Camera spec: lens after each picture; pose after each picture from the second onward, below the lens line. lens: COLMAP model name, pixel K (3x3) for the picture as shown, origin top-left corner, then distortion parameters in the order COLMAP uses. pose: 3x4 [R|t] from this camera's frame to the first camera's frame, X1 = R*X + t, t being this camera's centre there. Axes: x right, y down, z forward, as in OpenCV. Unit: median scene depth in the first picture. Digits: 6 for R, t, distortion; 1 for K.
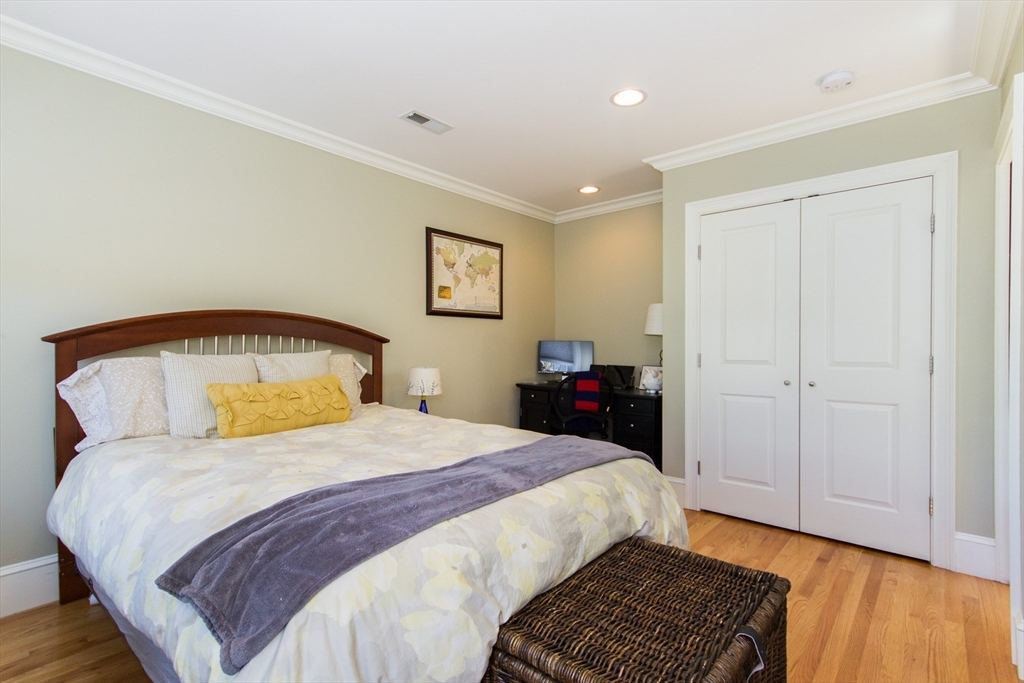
lens RADIAL K [[494.1, 0, 517.5], [0, 494.1, 352.2], [0, 0, 1]] dist [0.010752, 0.000197]
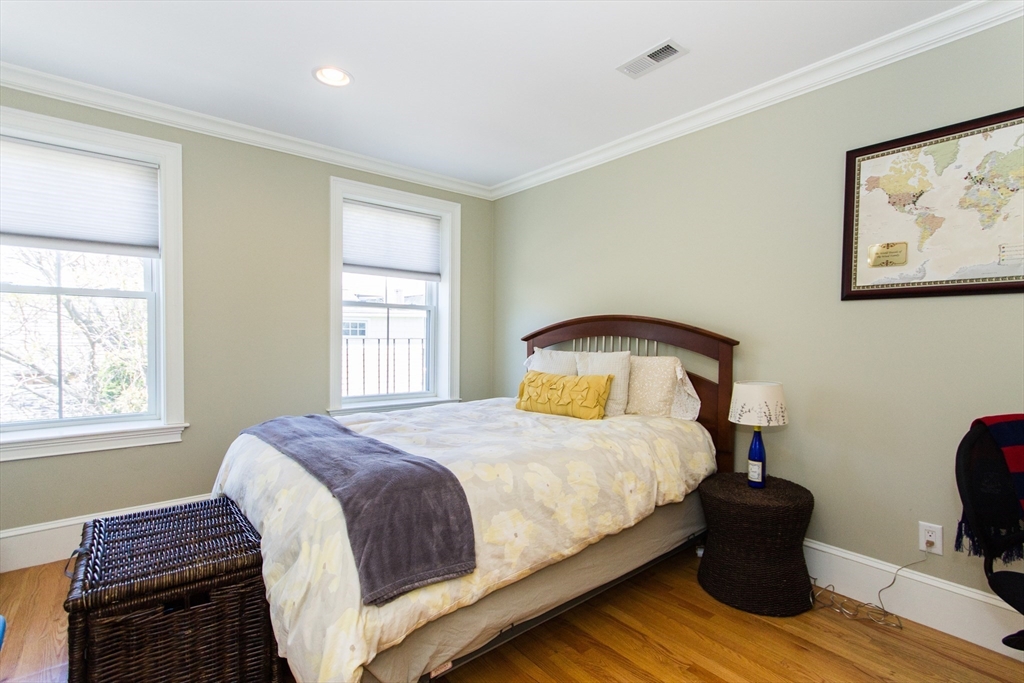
lens RADIAL K [[494.1, 0, 517.5], [0, 494.1, 352.2], [0, 0, 1]] dist [0.010752, 0.000197]
pose [[-0.171097, 0.034342, -0.984655, 0.479709], [-0.021131, 0.999035, 0.038516, -0.026948], [0.985028, 0.027397, -0.170206, 0.715141]]
